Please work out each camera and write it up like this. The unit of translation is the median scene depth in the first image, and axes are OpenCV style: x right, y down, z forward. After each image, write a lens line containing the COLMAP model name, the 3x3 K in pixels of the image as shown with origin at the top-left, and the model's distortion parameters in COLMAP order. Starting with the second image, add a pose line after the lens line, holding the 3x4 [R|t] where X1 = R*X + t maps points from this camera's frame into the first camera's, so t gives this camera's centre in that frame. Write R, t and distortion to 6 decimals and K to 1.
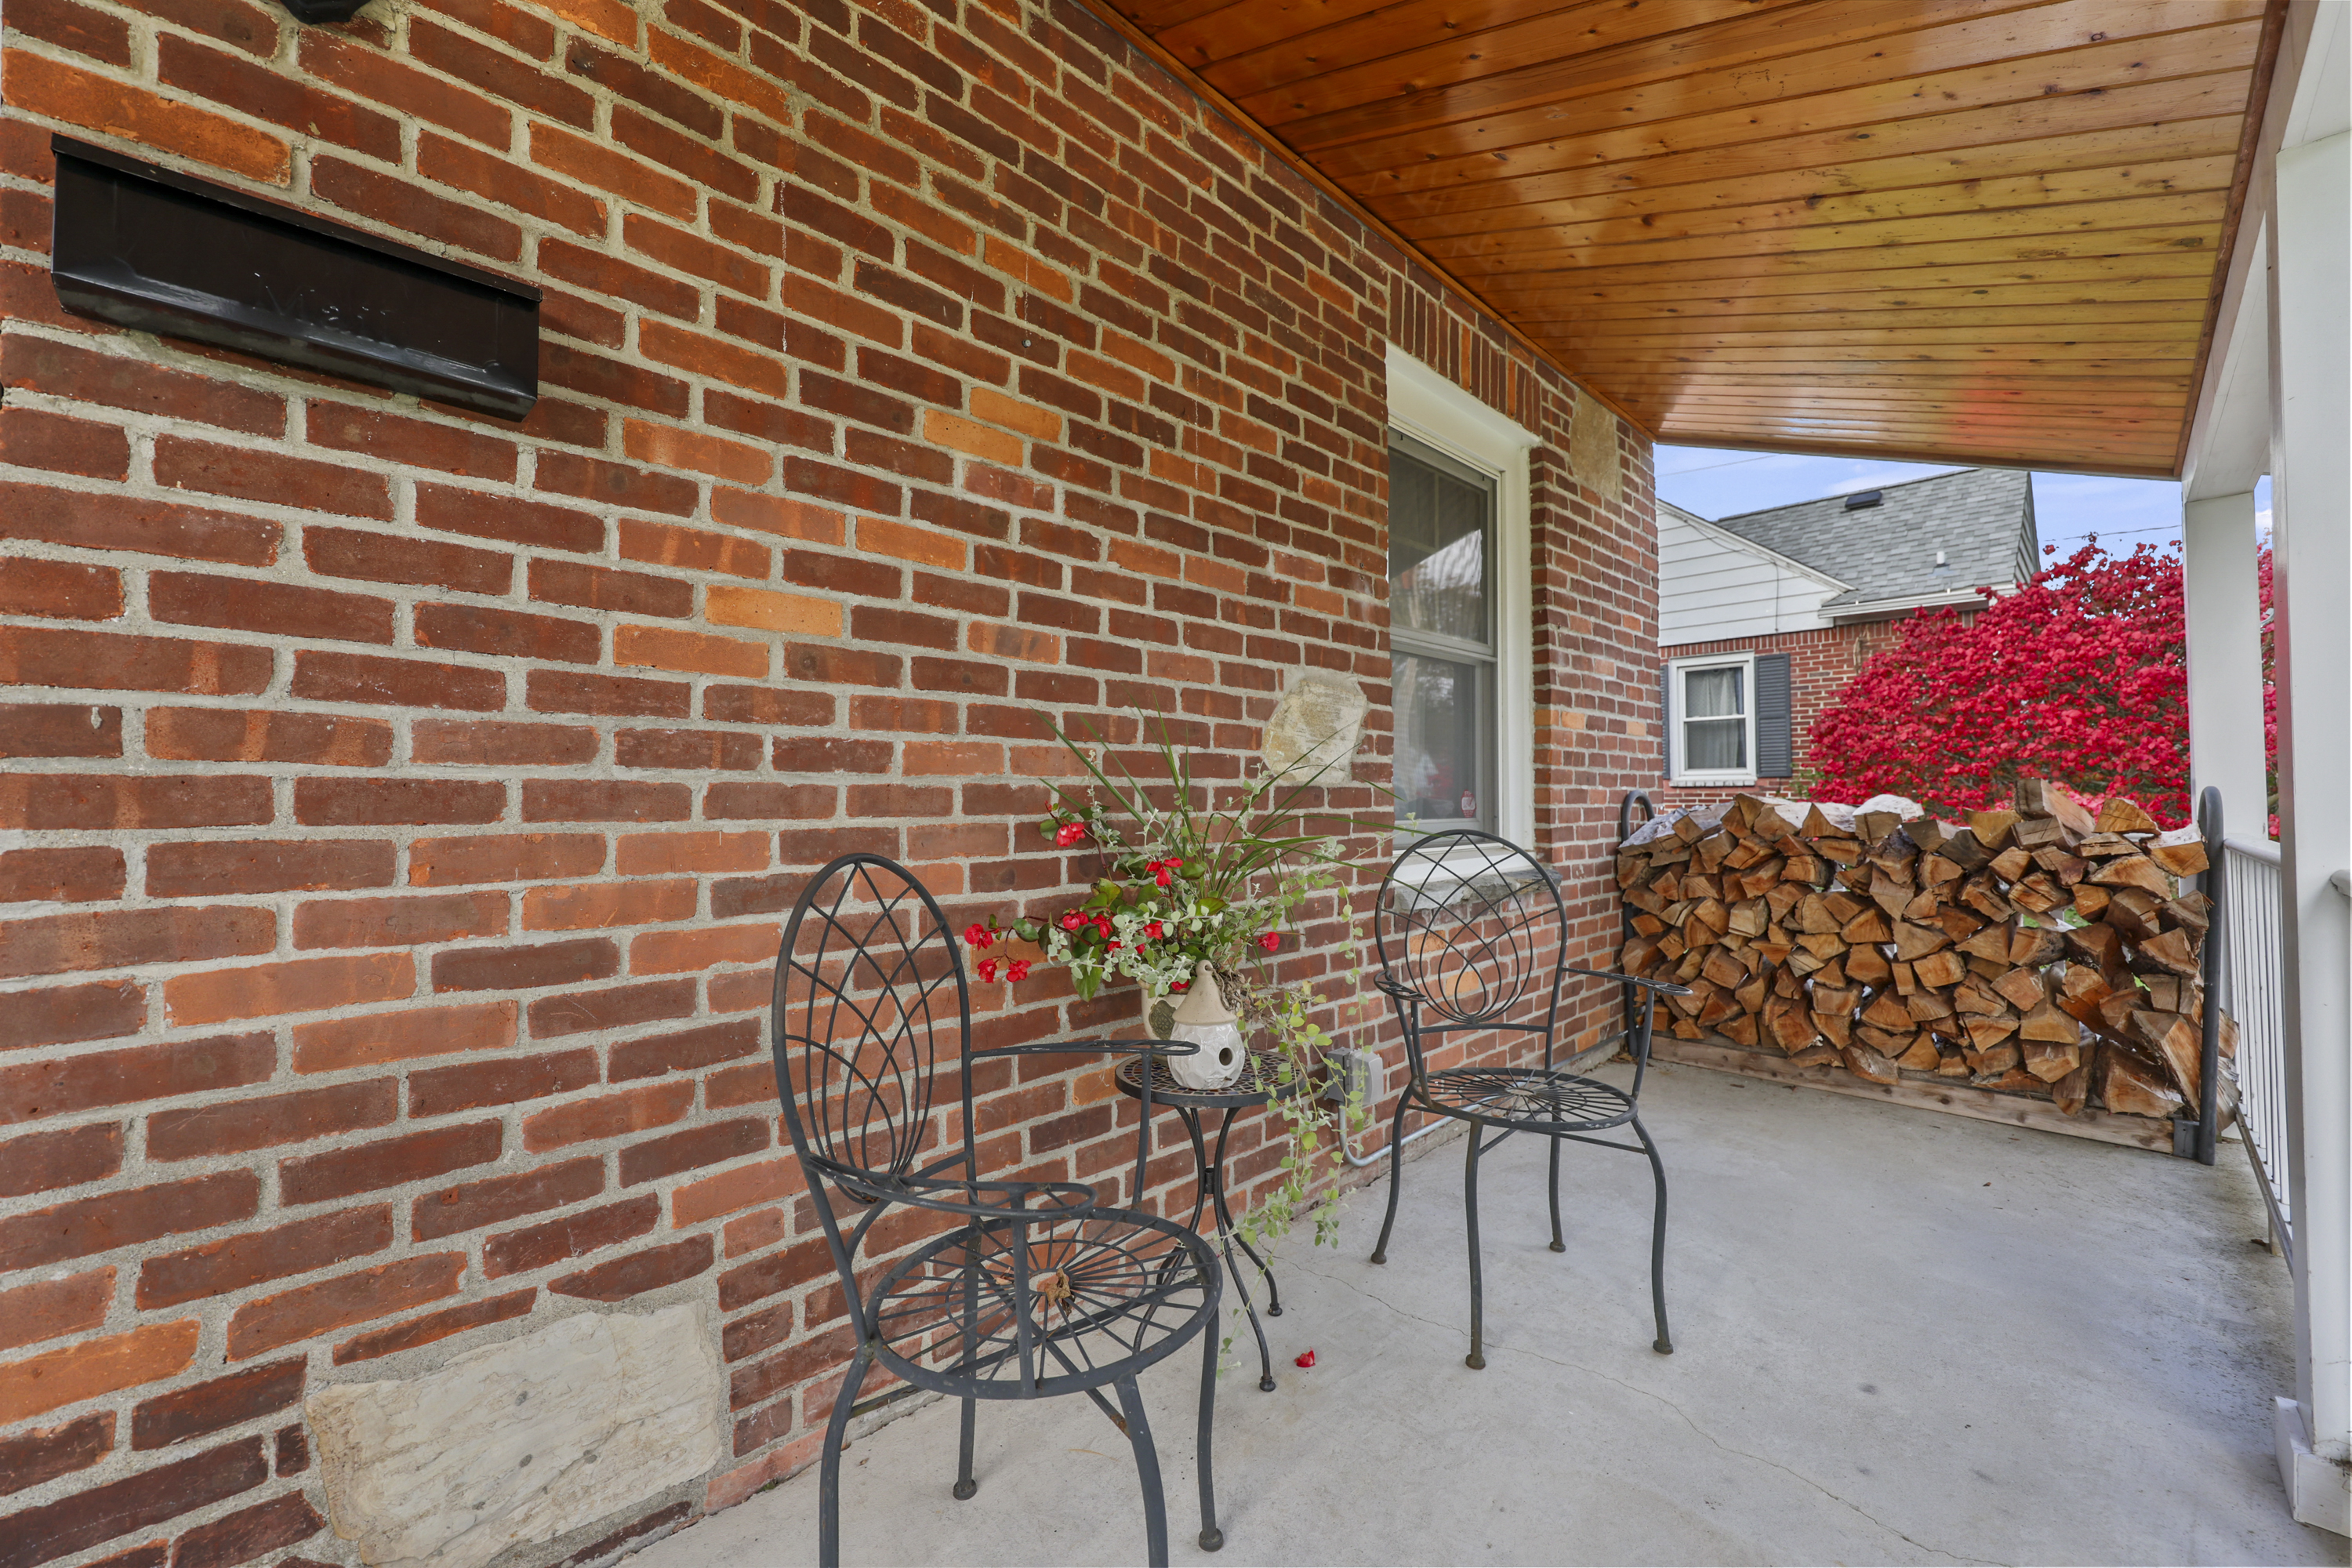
lens RADIAL K [[941.1, 0, 1174.6], [0, 941.1, 775.7], [0, 0, 1]] dist [-0.002985, -0.000235]
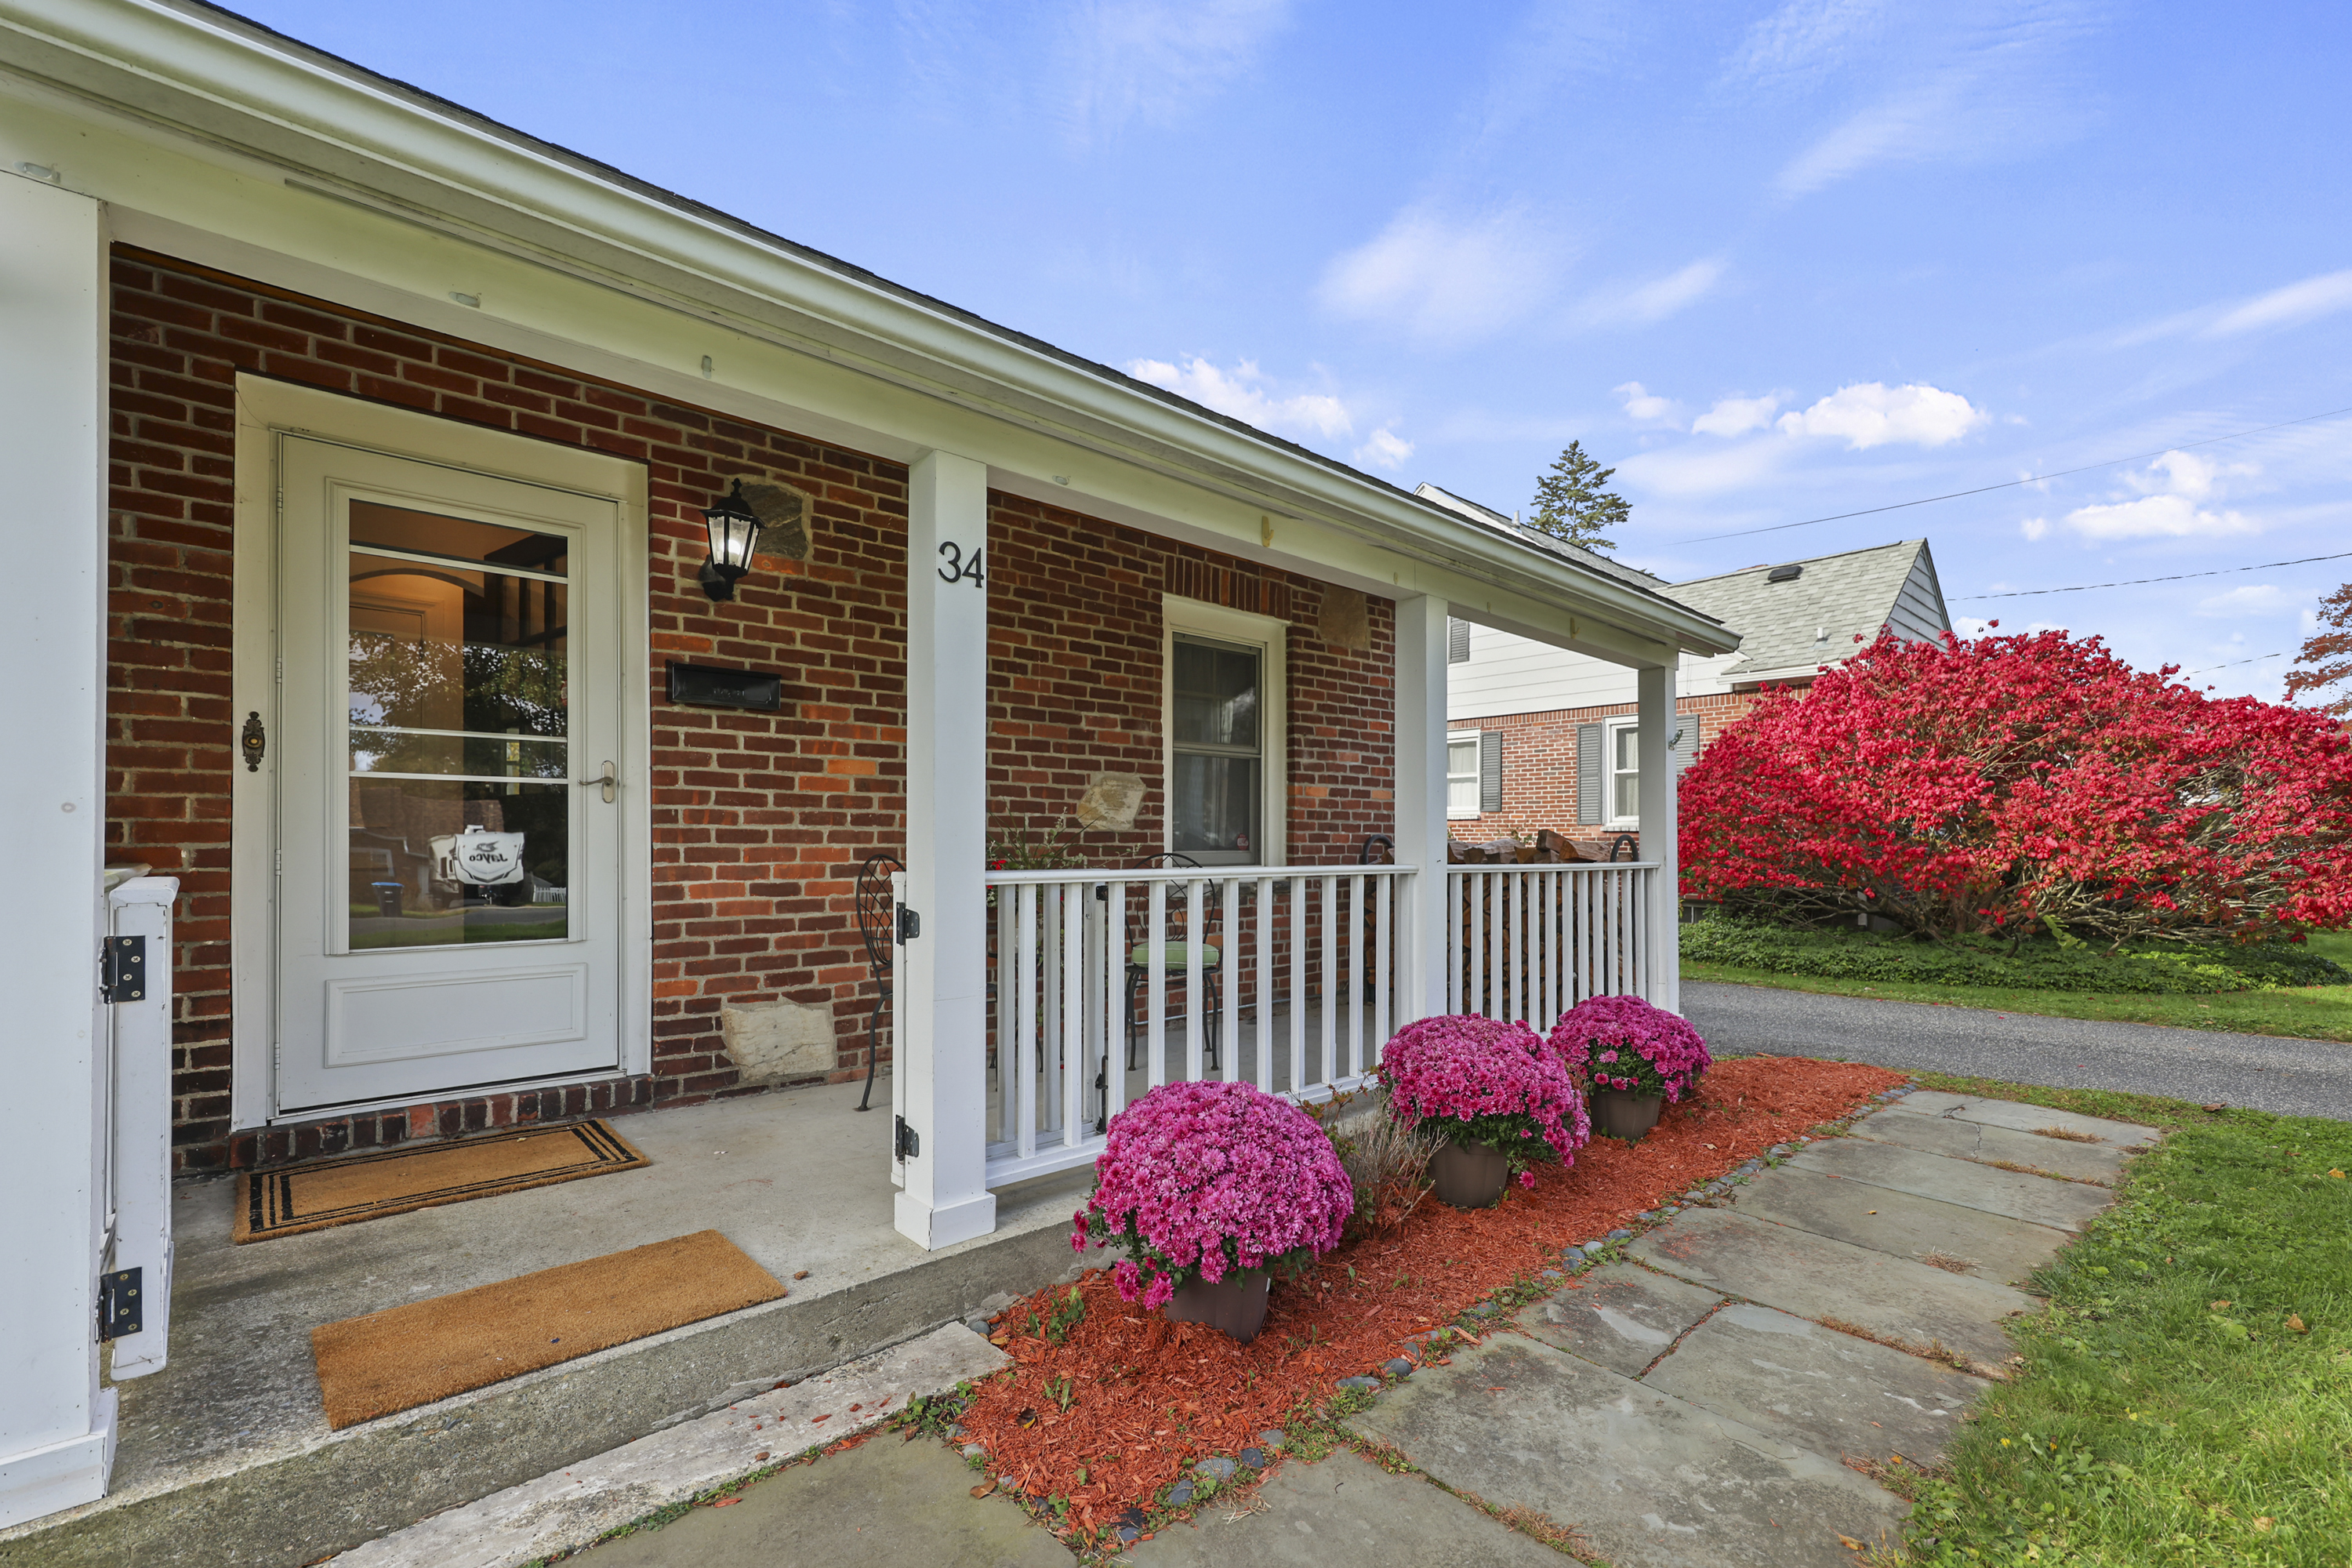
lens RADIAL K [[1011.4, 0, 1178.4], [0, 1011.4, 838.4], [0, 0, 1]] dist [-0.000622, -0.000059]
pose [[0.998644, 0.006055, -0.051705, 0.702620], [-0.004876, 0.999726, 0.022899, -0.042130], [0.051830, -0.022616, 0.998400, -1.958758]]
